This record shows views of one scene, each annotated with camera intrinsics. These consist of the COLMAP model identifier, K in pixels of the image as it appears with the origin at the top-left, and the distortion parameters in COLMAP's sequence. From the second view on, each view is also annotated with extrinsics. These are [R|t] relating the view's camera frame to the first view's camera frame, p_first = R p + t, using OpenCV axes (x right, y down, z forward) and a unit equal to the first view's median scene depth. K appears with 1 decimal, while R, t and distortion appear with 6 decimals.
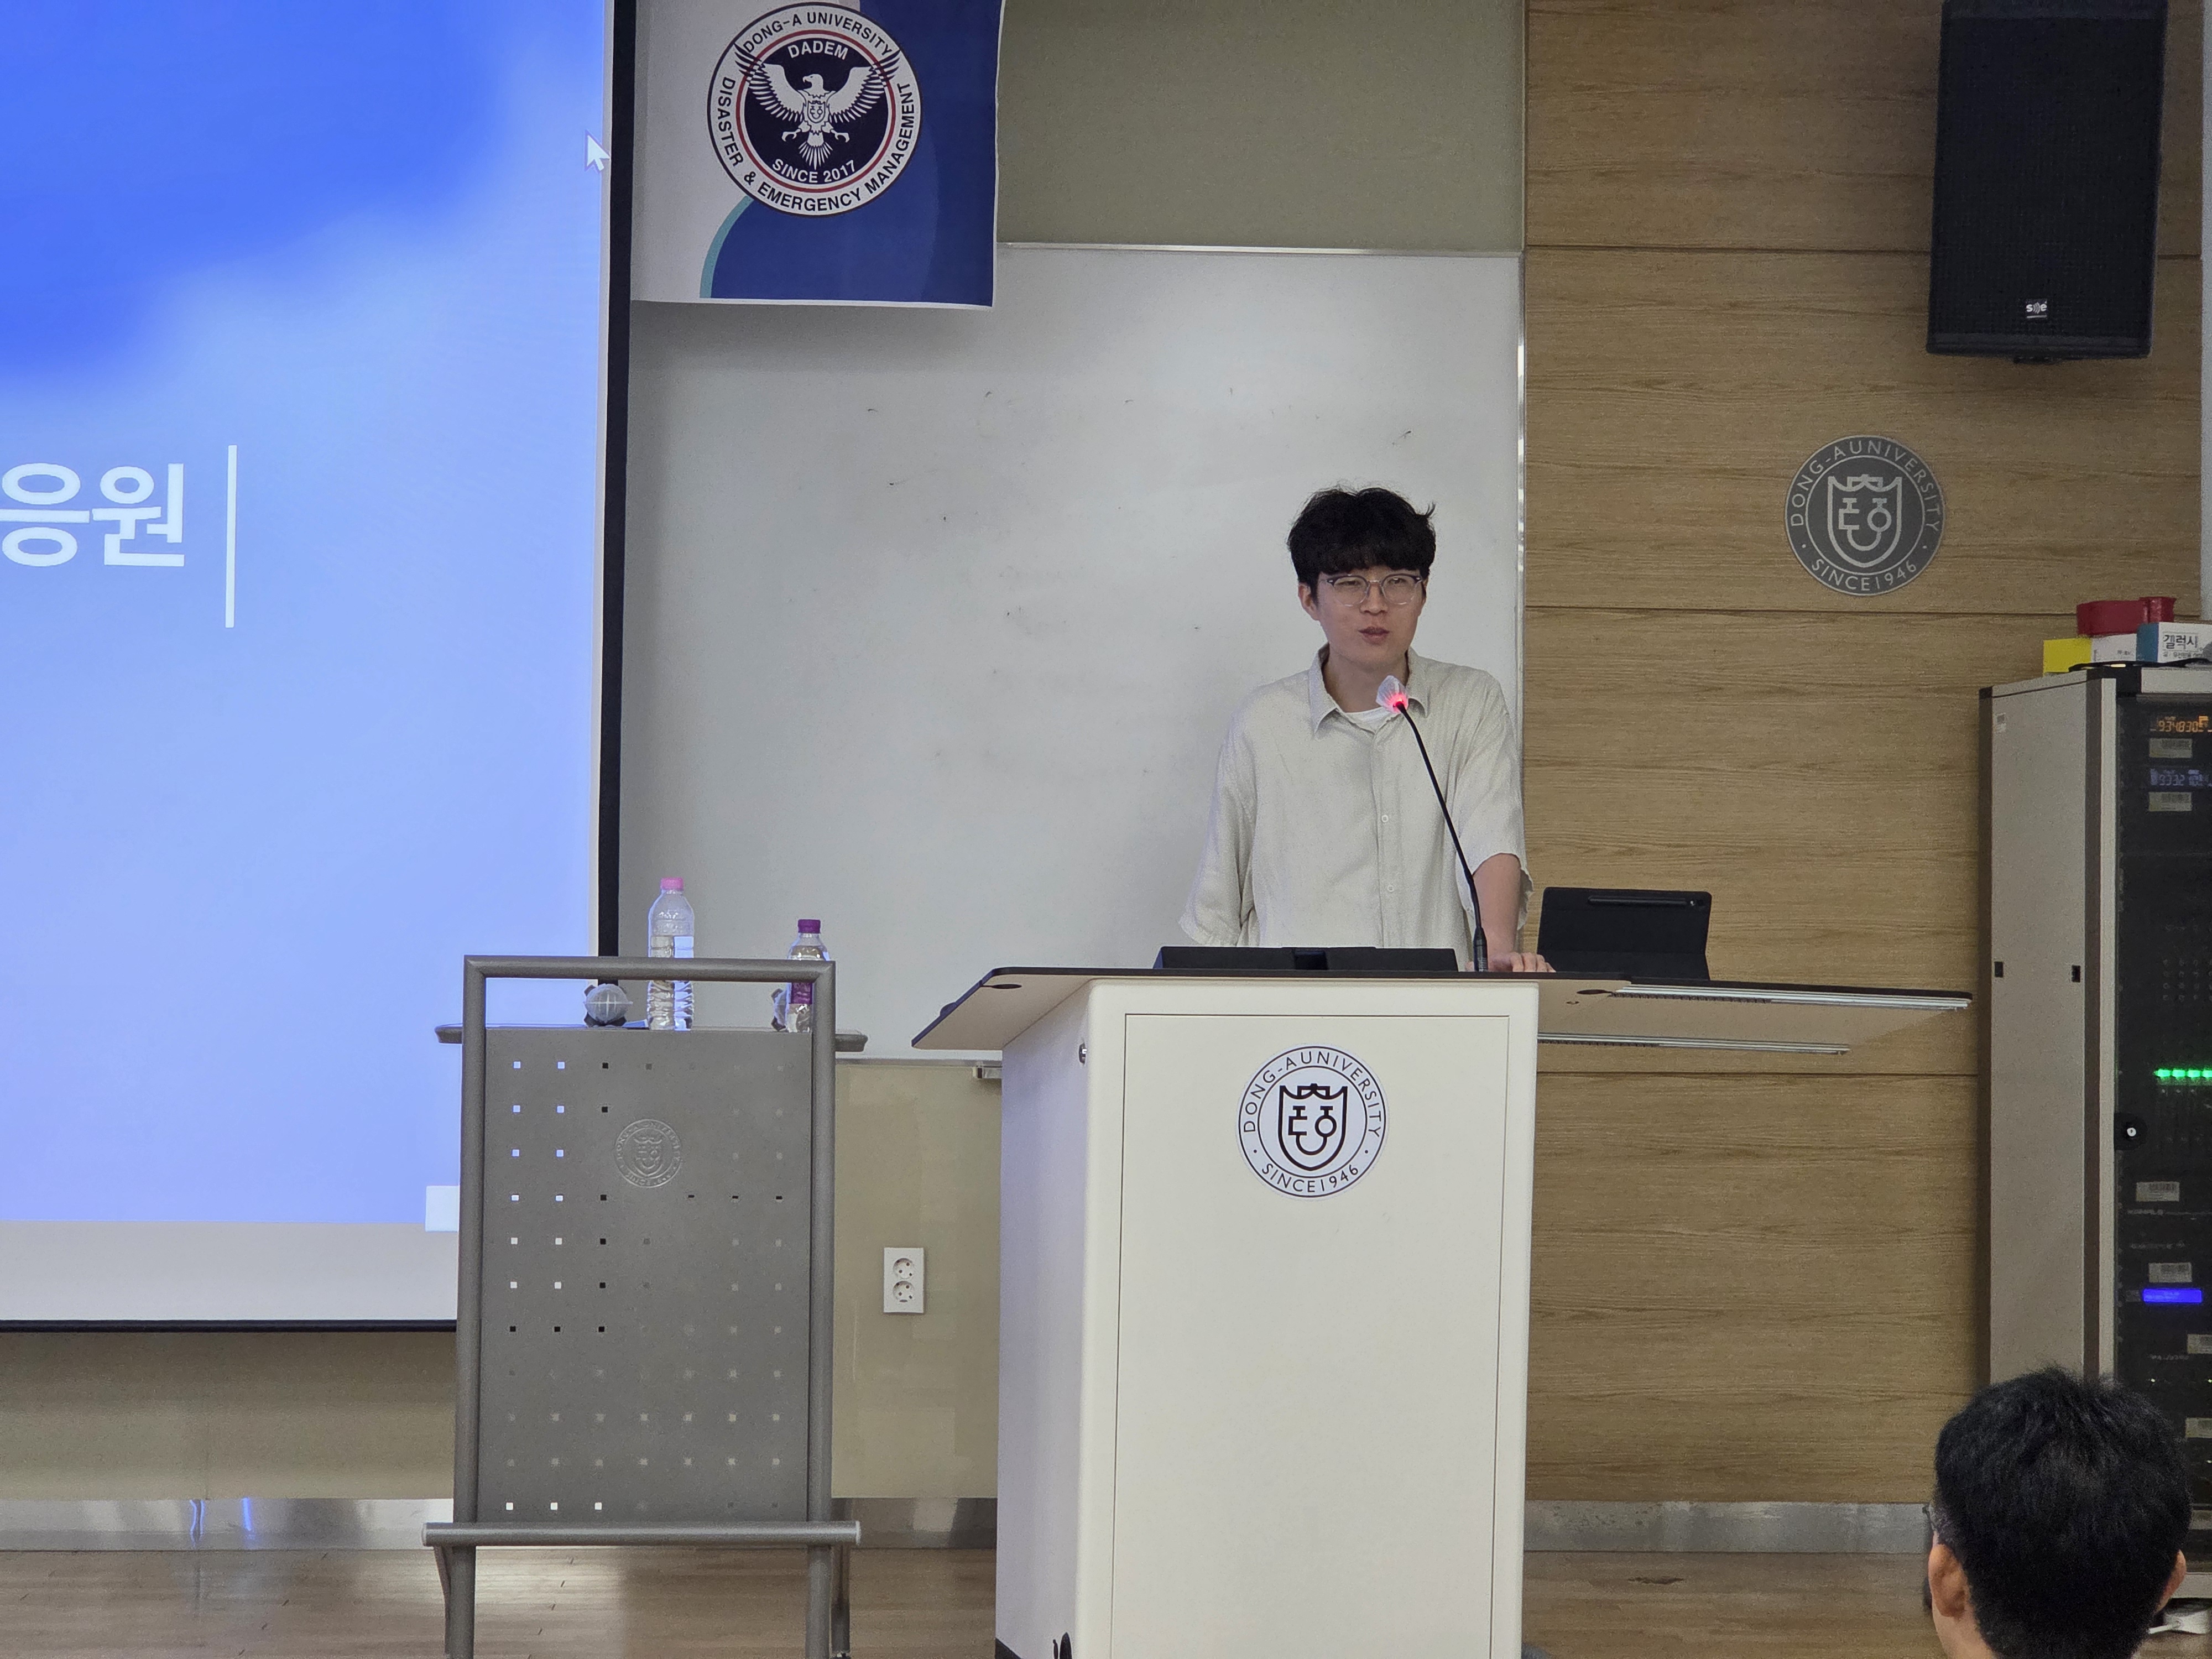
lens RADIAL K [[4074.0, 0, 1107.0], [0, 4074.0, 822.8], [0, 0, 1]] dist [-0.007180, 0.000000]
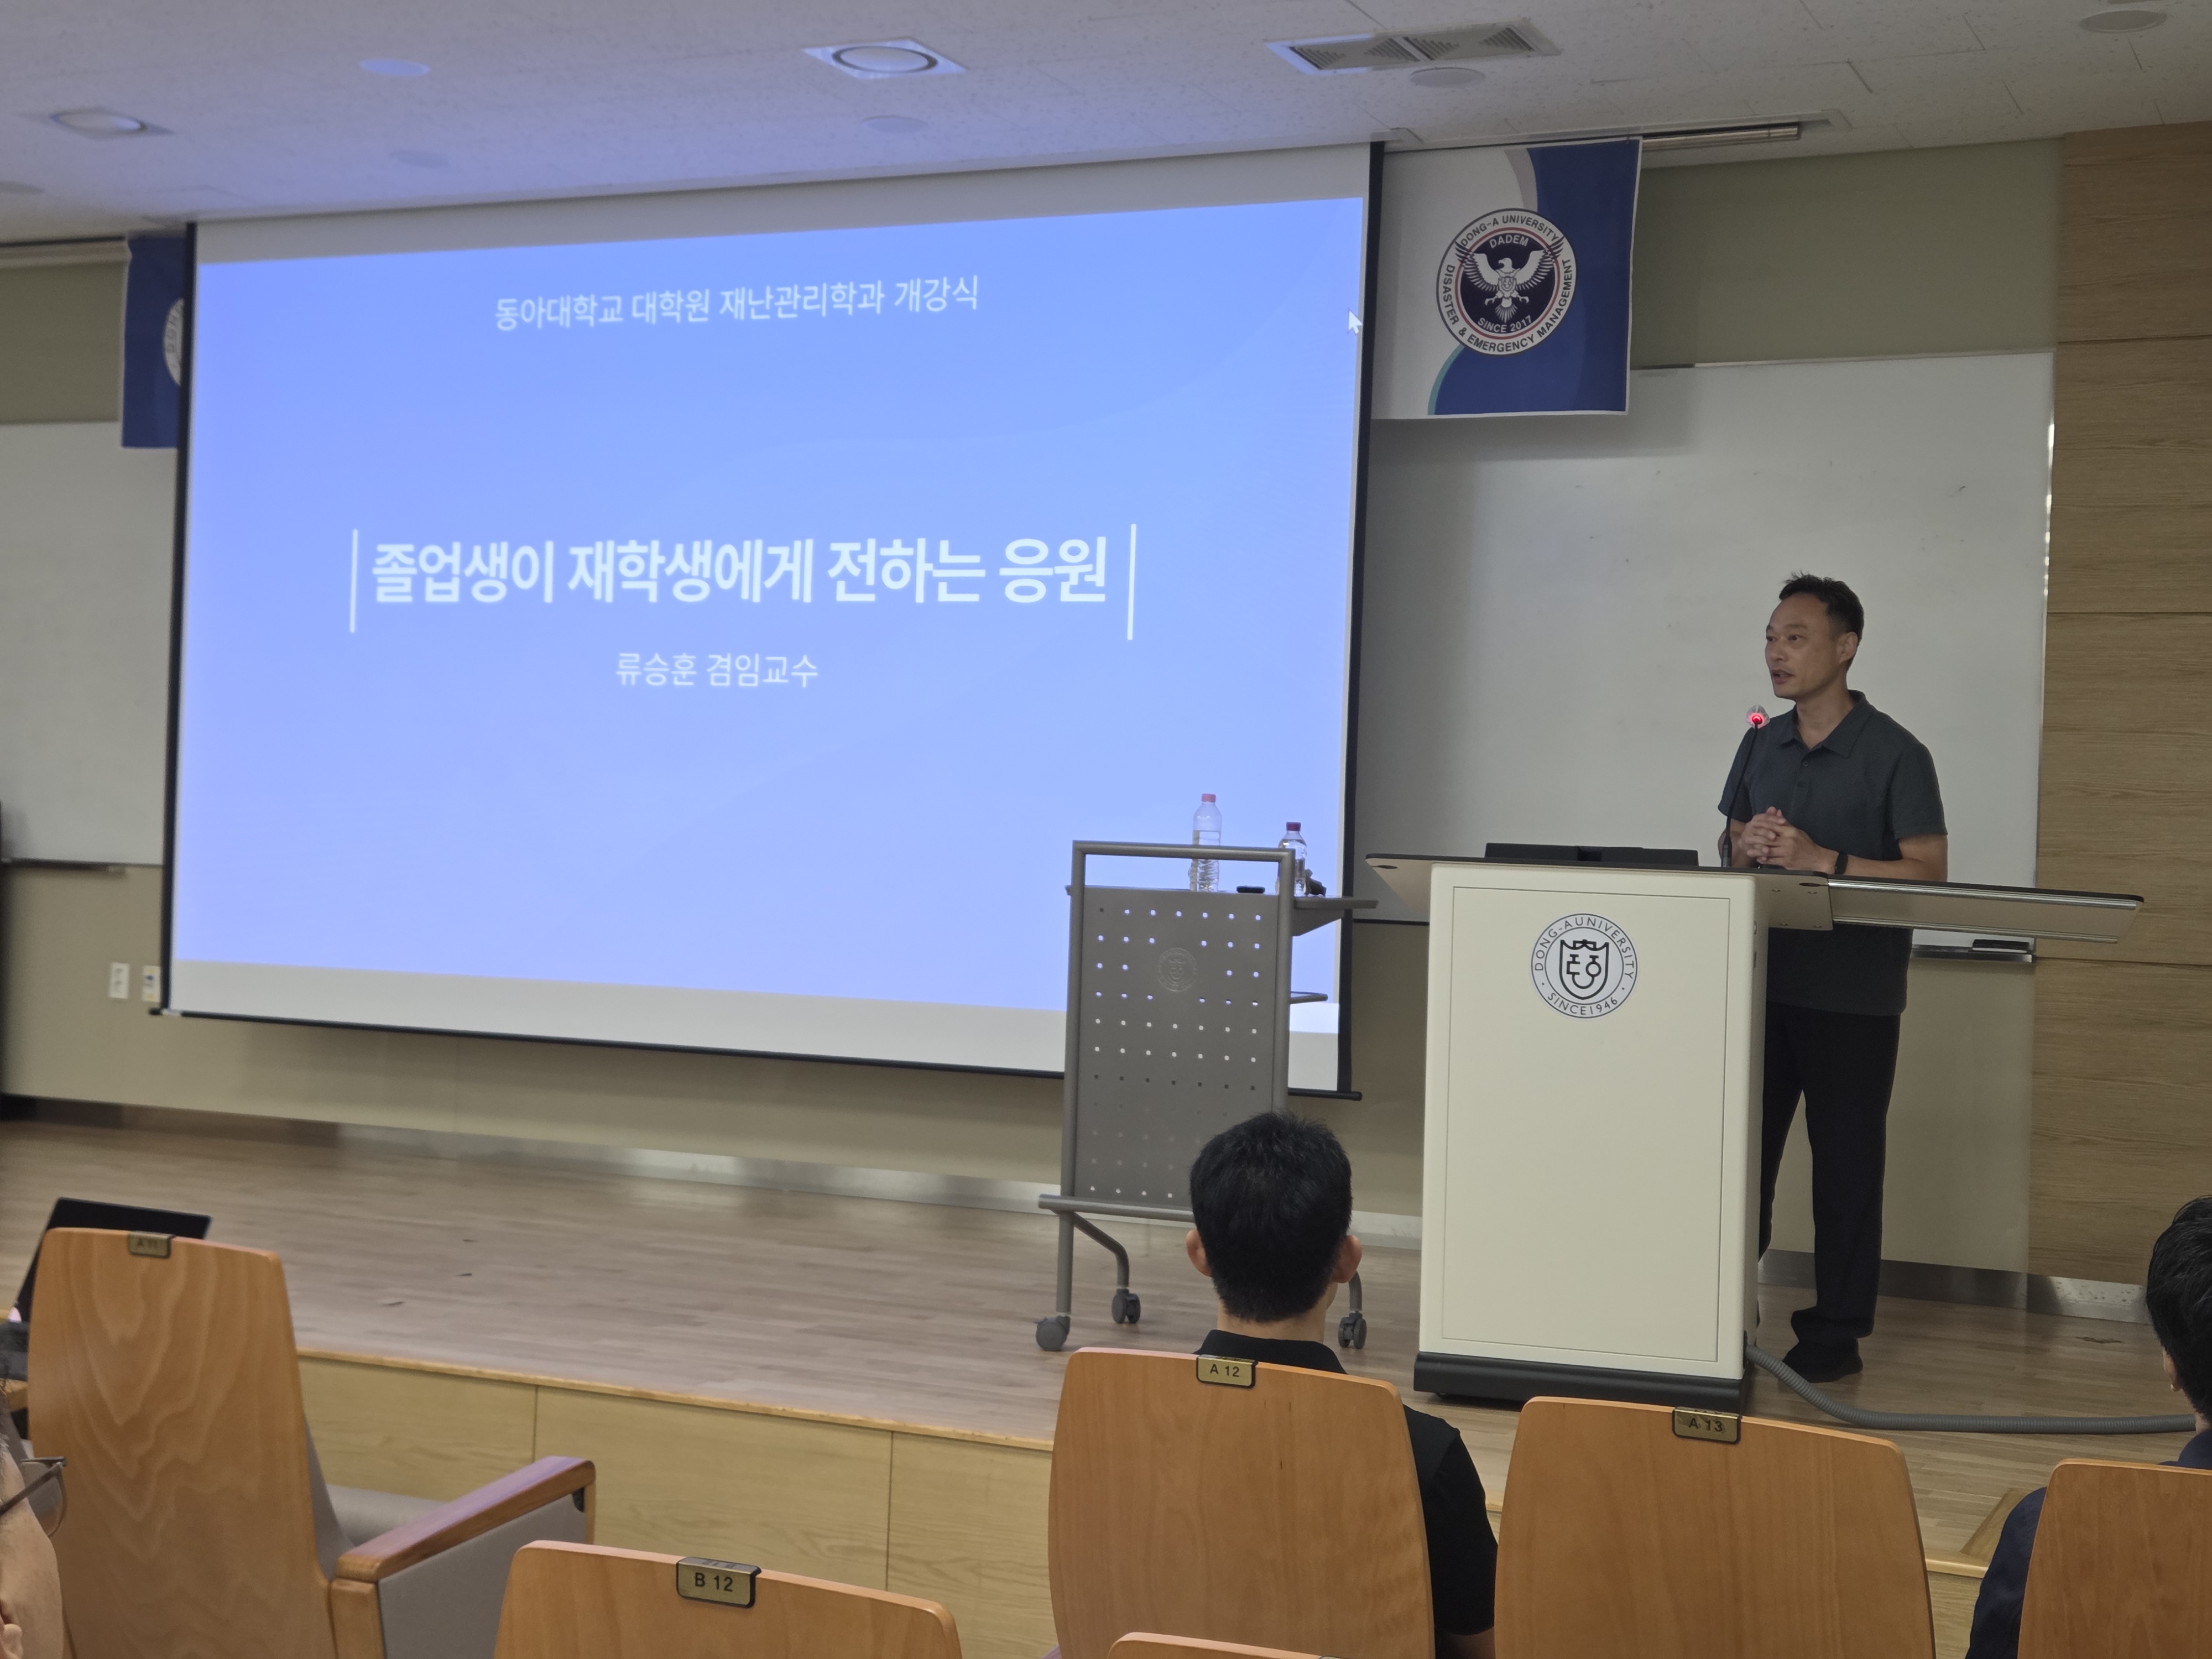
lens RADIAL K [[2883.3, 0, 1162.9], [0, 2883.3, 839.2], [0, 0, 1]] dist [0.079611, 0.000000]
pose [[0.887504, 0.019566, -0.460384, 0.308876], [-0.013440, 0.999772, 0.016579, 0.010416], [0.460604, -0.008526, 0.887565, 0.013604]]
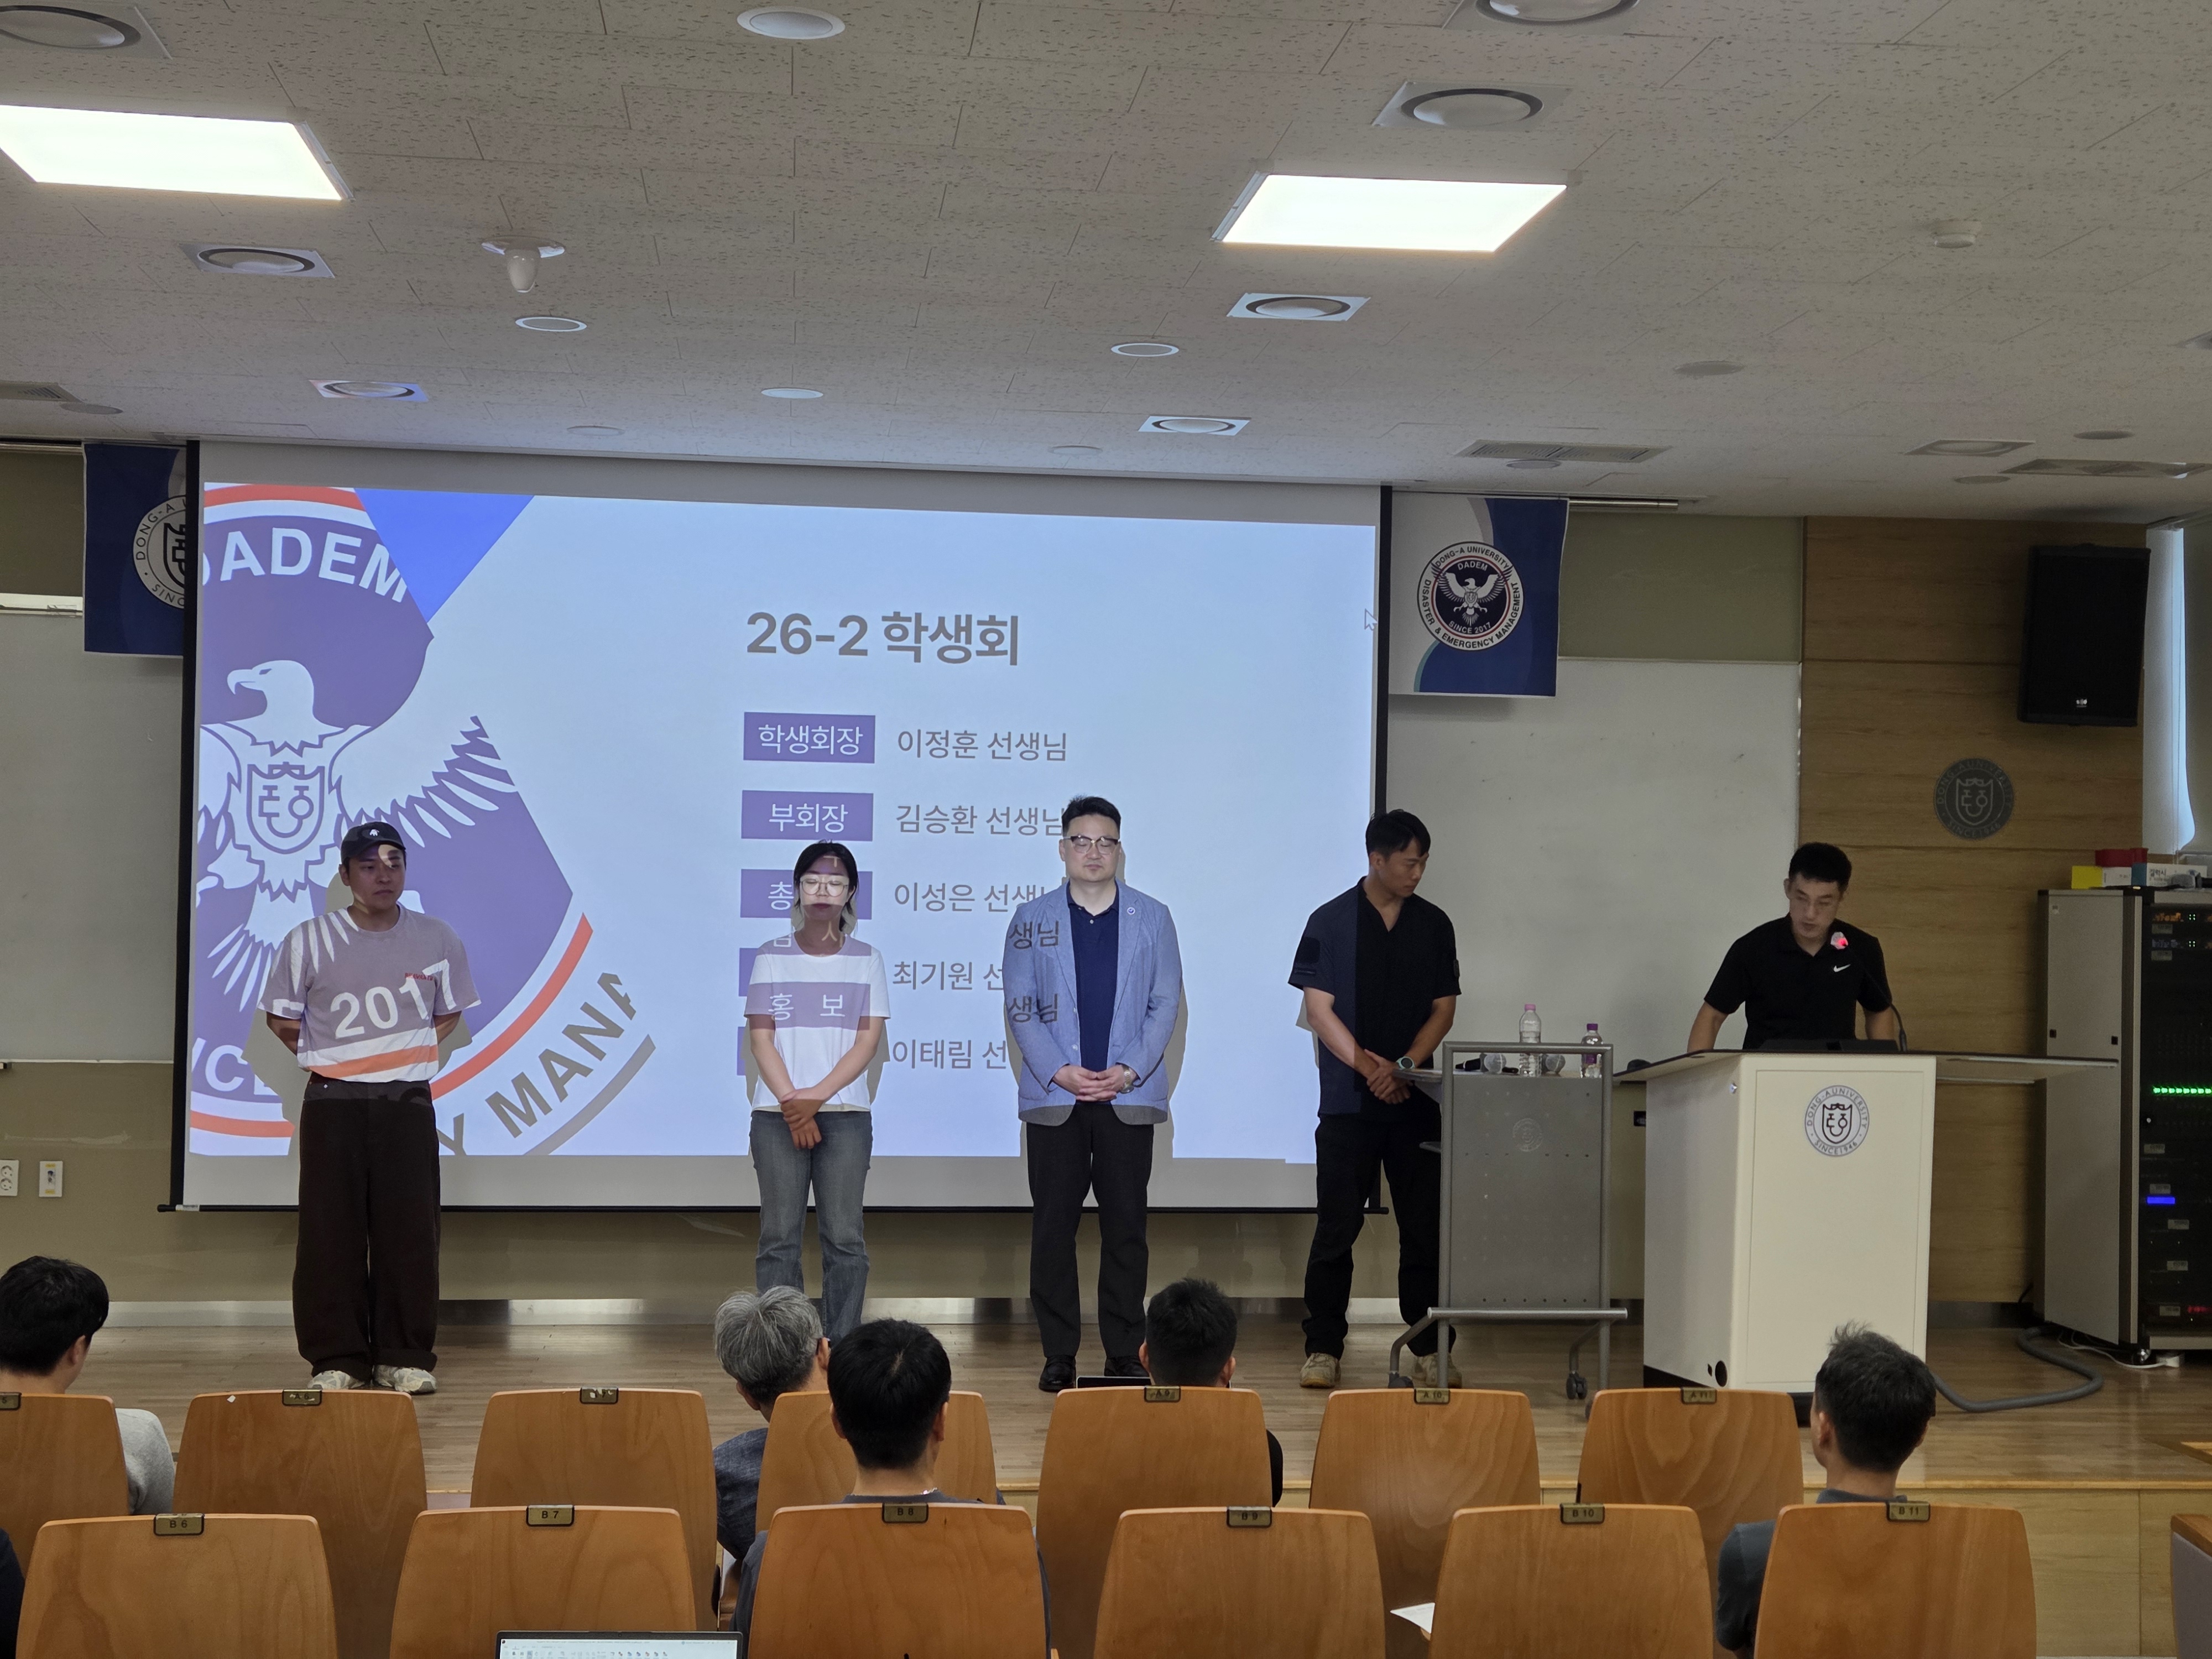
lens RADIAL K [[2883.3, 0, 1117.9], [0, 2883.3, 869.9], [0, 0, 1]] dist [0.079611, 0.000000]
pose [[0.997857, 0.007030, 0.065050, -0.338479], [-0.007794, 0.999904, 0.011498, -0.058183], [-0.064963, -0.011980, 0.997816, -0.394219]]
